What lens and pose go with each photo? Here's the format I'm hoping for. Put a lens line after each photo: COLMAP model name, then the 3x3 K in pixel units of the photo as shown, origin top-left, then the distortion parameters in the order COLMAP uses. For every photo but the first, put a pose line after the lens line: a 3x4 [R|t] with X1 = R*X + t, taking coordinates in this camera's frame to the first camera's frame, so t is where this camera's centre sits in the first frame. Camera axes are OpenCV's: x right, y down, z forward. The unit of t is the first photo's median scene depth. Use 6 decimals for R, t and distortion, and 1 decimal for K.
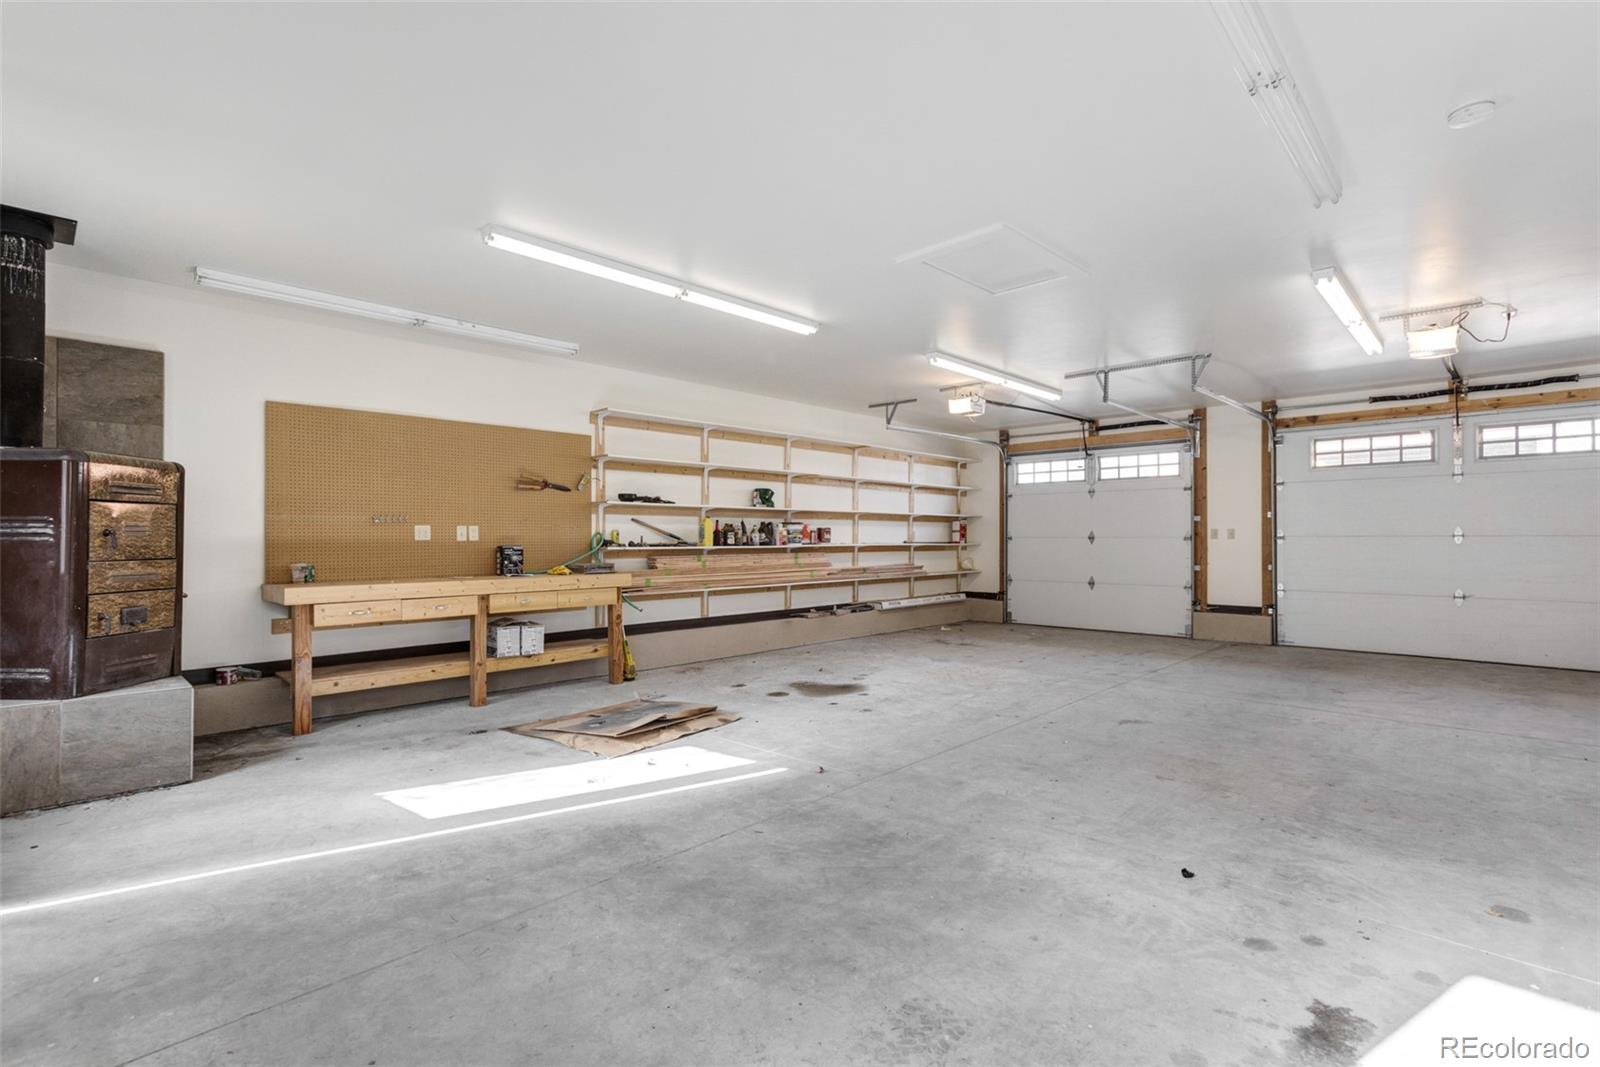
lens RADIAL K [[739.8, 0, 786.3], [0, 739.8, 529.7], [0, 0, 1]] dist [-0.016171, 0.012184]
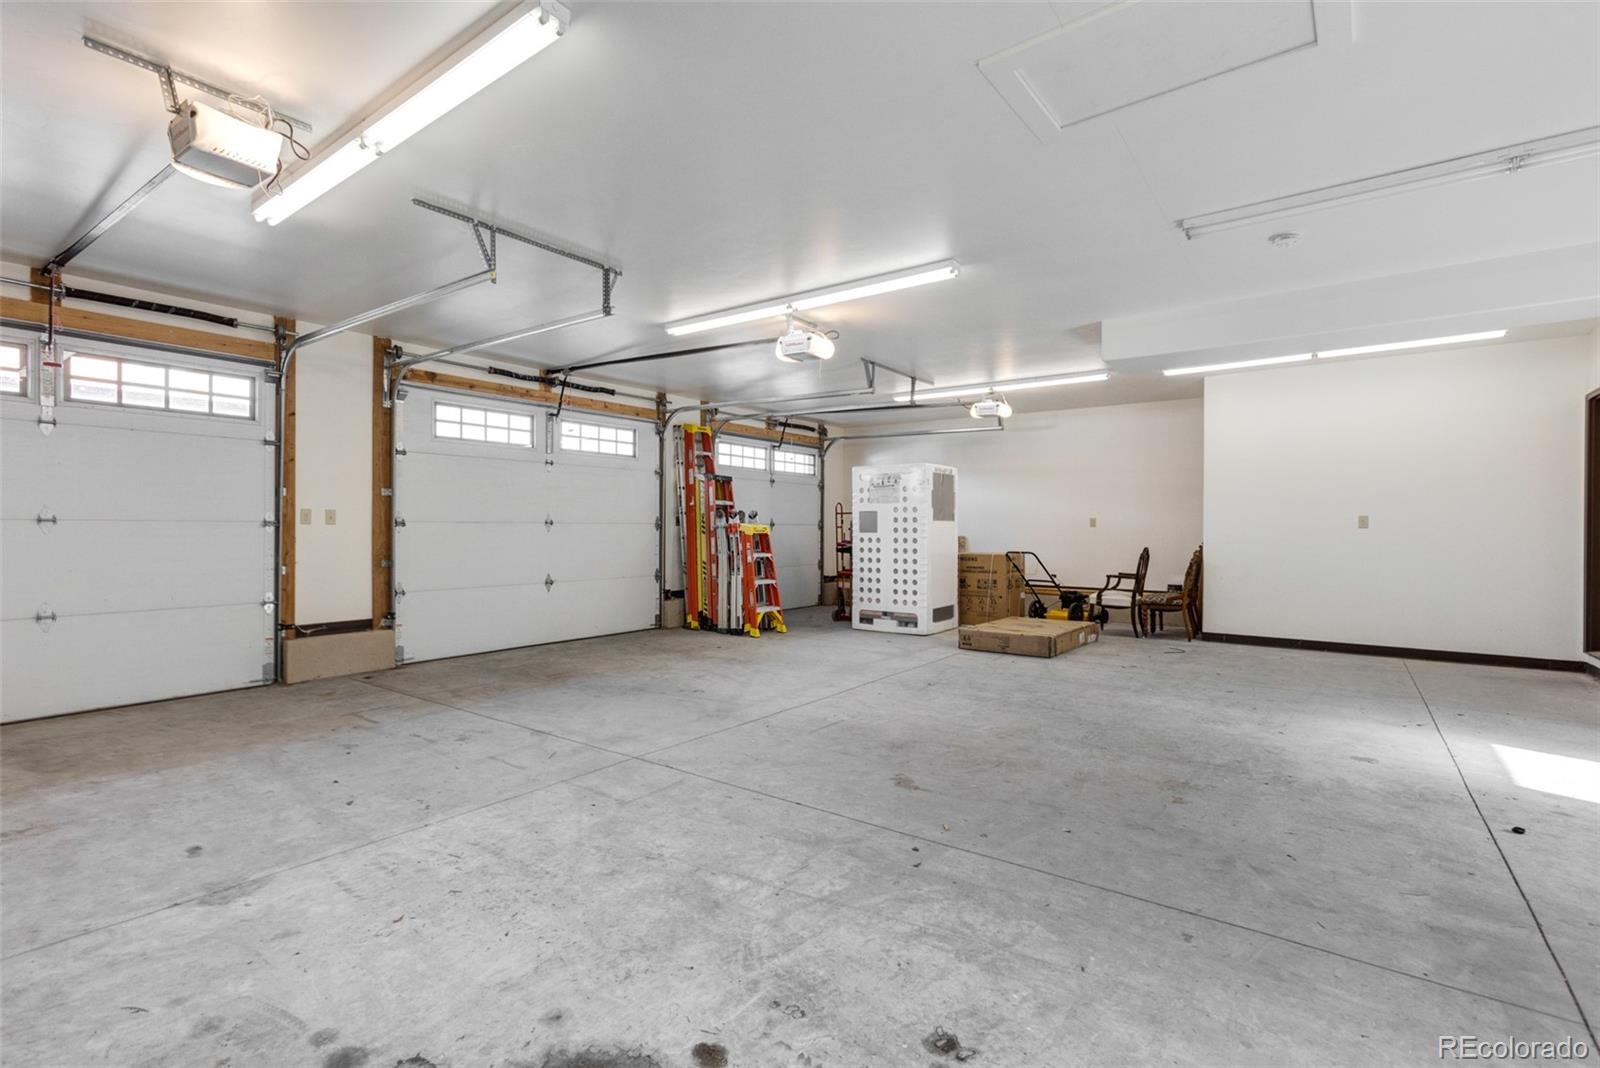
lens RADIAL K [[739.8, 0, 786.3], [0, 739.8, 530.2], [0, 0, 1]] dist [-0.016171, 0.012184]
pose [[-0.125750, -0.002757, 0.992058, -0.142916], [-0.015285, 0.999883, 0.000841, 0.012234], [-0.991944, -0.015058, -0.125777, 0.778421]]
